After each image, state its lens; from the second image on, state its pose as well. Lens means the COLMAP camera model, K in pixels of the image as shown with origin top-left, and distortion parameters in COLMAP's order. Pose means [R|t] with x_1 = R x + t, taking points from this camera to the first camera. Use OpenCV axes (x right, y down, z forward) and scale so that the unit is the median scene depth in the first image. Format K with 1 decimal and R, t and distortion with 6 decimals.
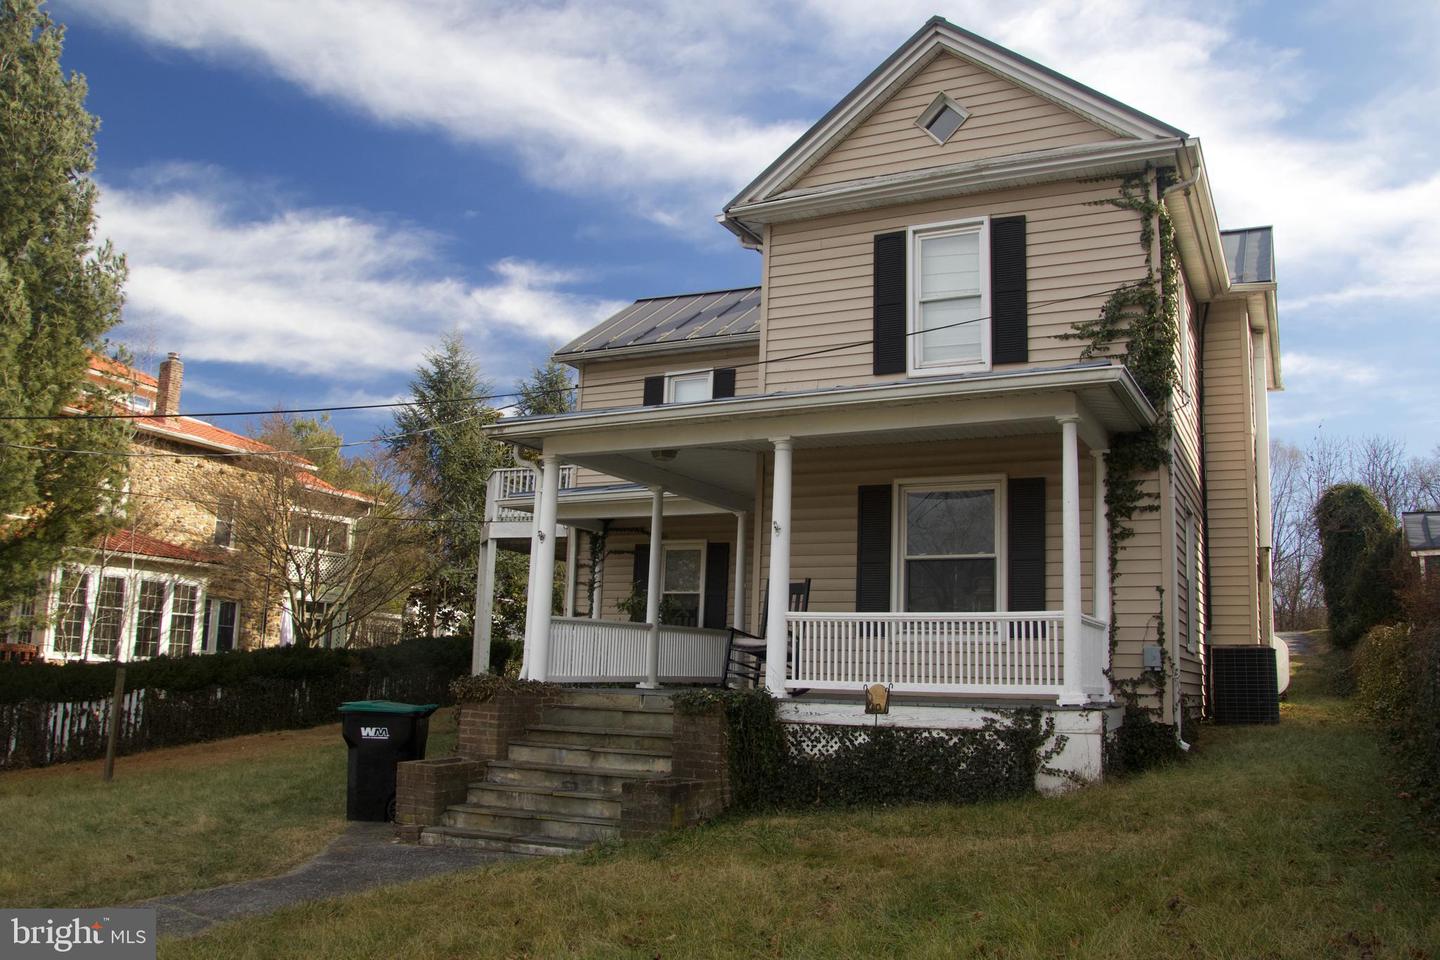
lens RADIAL K [[1187.0, 0, 725.6], [0, 1187.0, 482.0], [0, 0, 1]] dist [-0.117786, 0.063523]
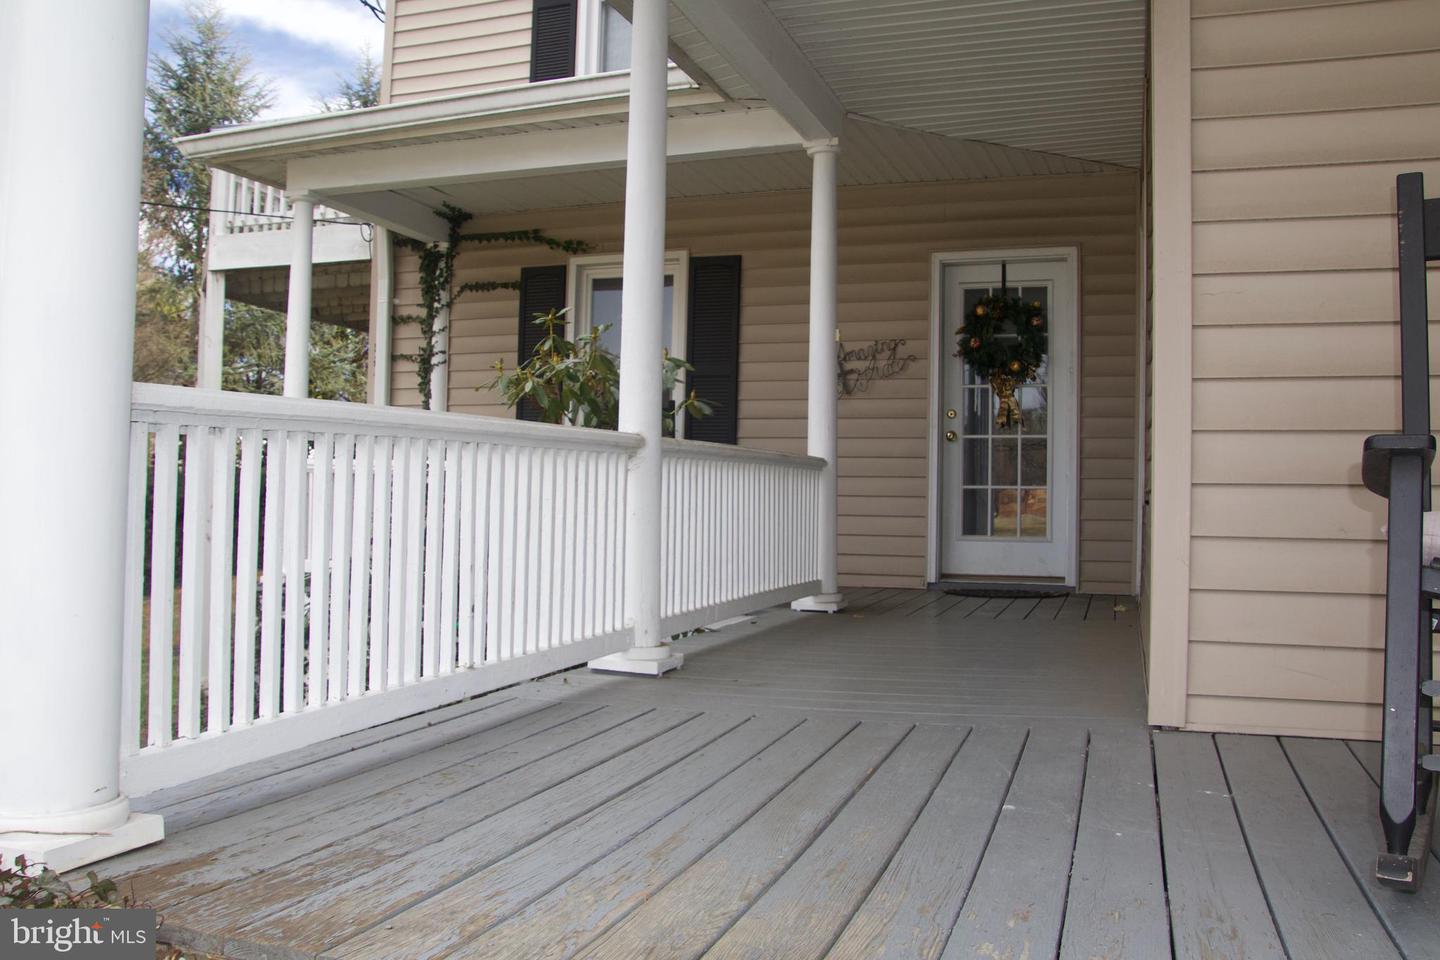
lens RADIAL K [[1187.0, 0, 718.5], [0, 1187.0, 482.0], [0, 0, 1]] dist [-0.117786, 0.063523]
pose [[0.992418, -0.014195, 0.122085, -0.057136], [-0.004003, 0.989048, 0.147538, 0.065953], [-0.122842, -0.146908, 0.981493, 0.532196]]
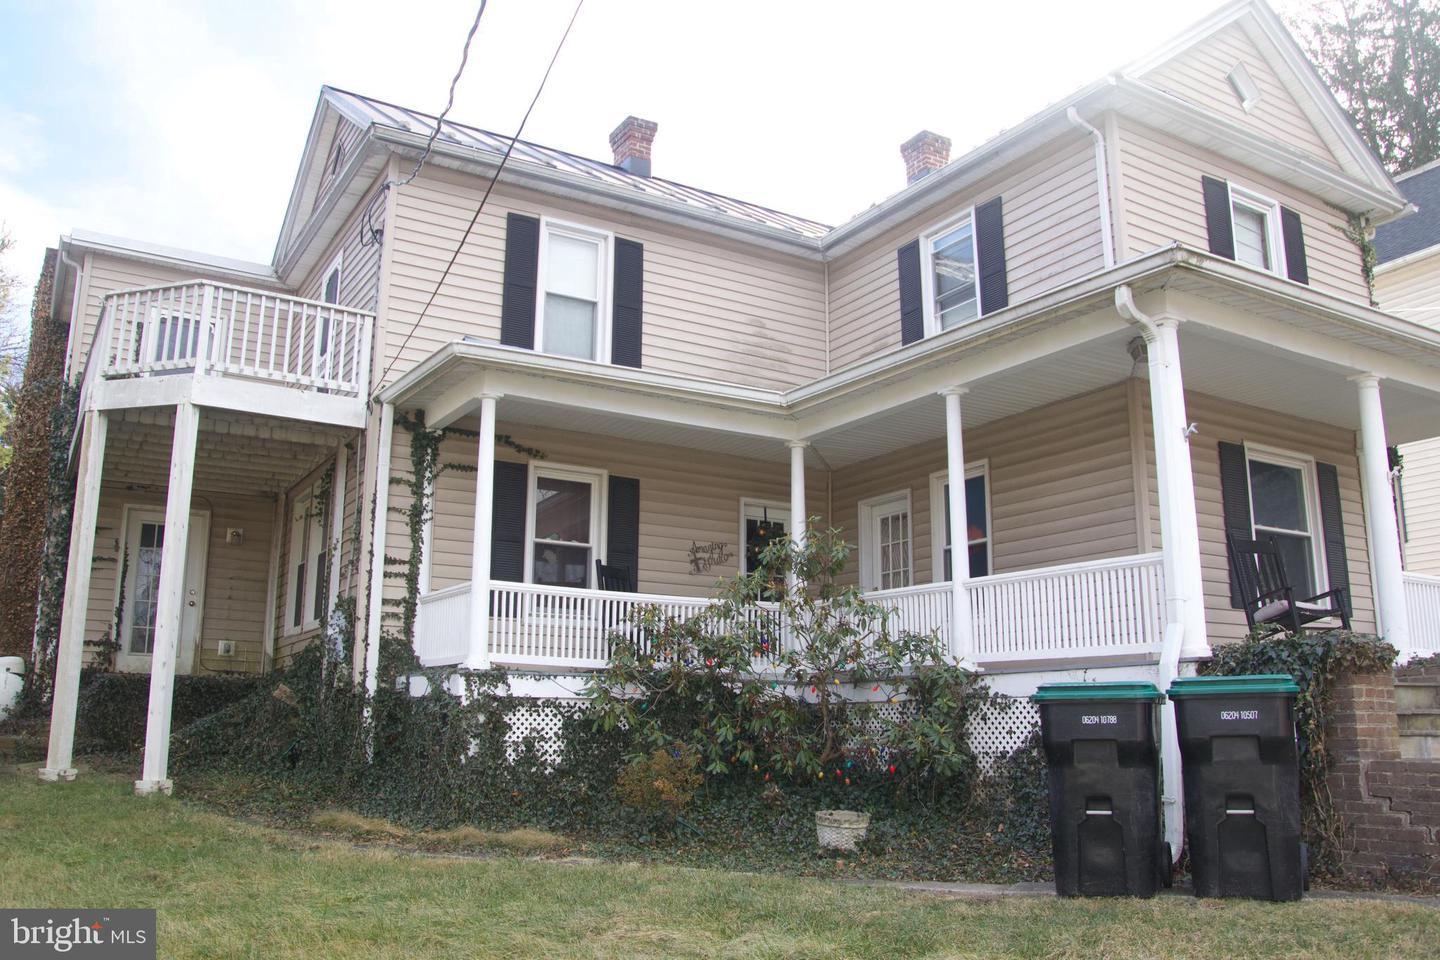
lens RADIAL K [[1187.0, 0, 720.9], [0, 1187.0, 479.1], [0, 0, 1]] dist [-0.117786, 0.063523]
pose [[0.536690, 0.150952, 0.830167, -0.529849], [-0.127743, 0.987063, -0.096896, 0.107329], [-0.834054, -0.054045, 0.549030, 0.543338]]
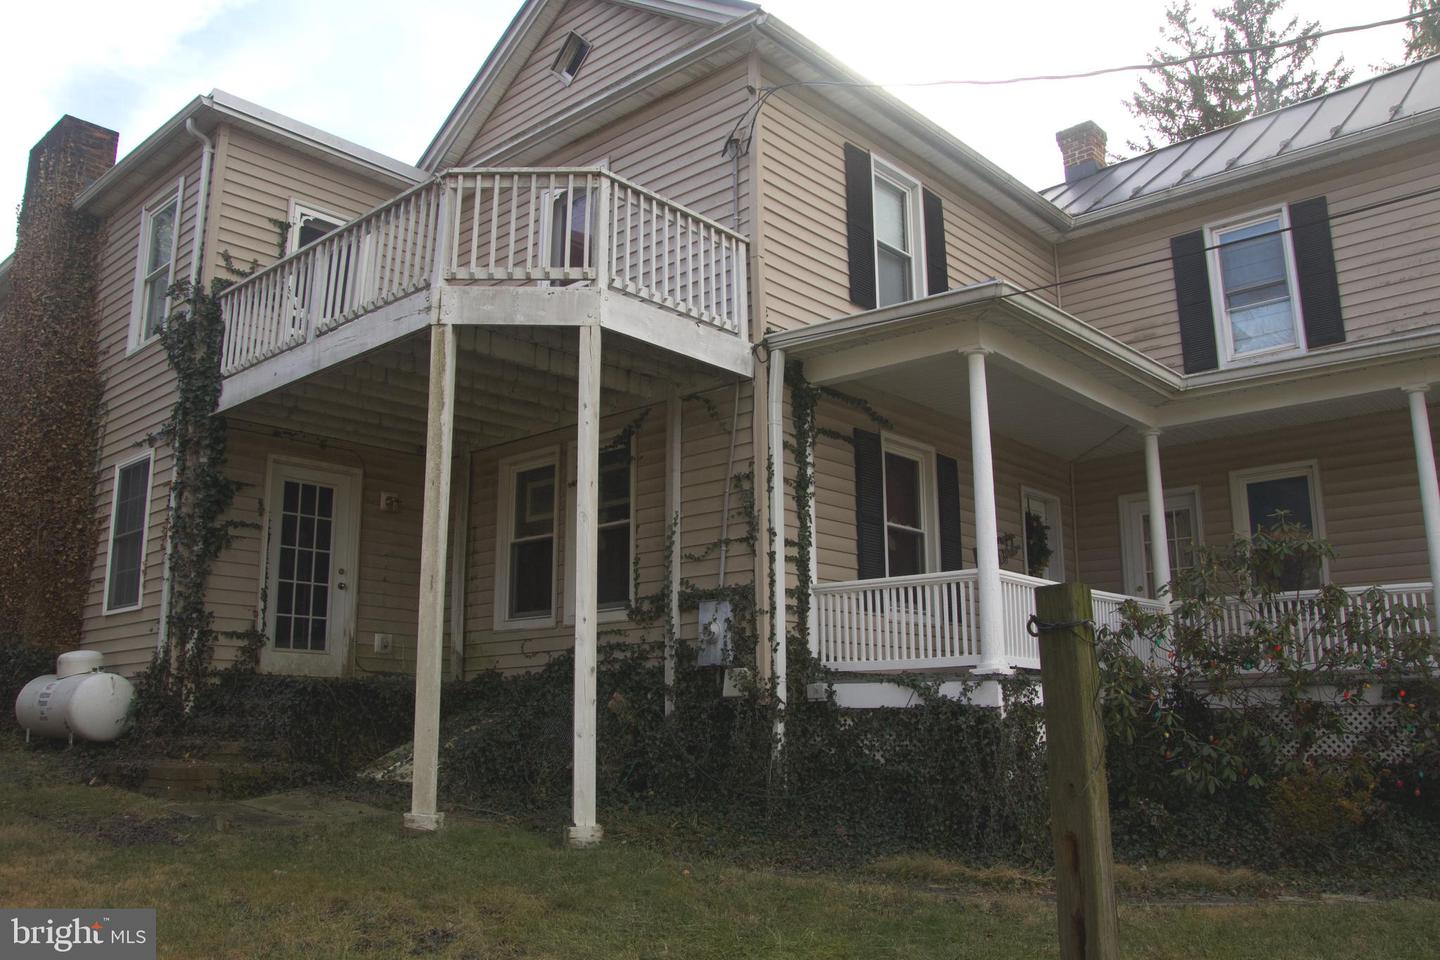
lens RADIAL K [[1187.0, 0, 717.2], [0, 1187.0, 476.1], [0, 0, 1]] dist [-0.117786, 0.063523]
pose [[0.287219, 0.173263, 0.942064, -0.594105], [-0.149734, 0.979535, -0.134503, 0.154935], [-0.946089, -0.102428, 0.307284, 0.880903]]
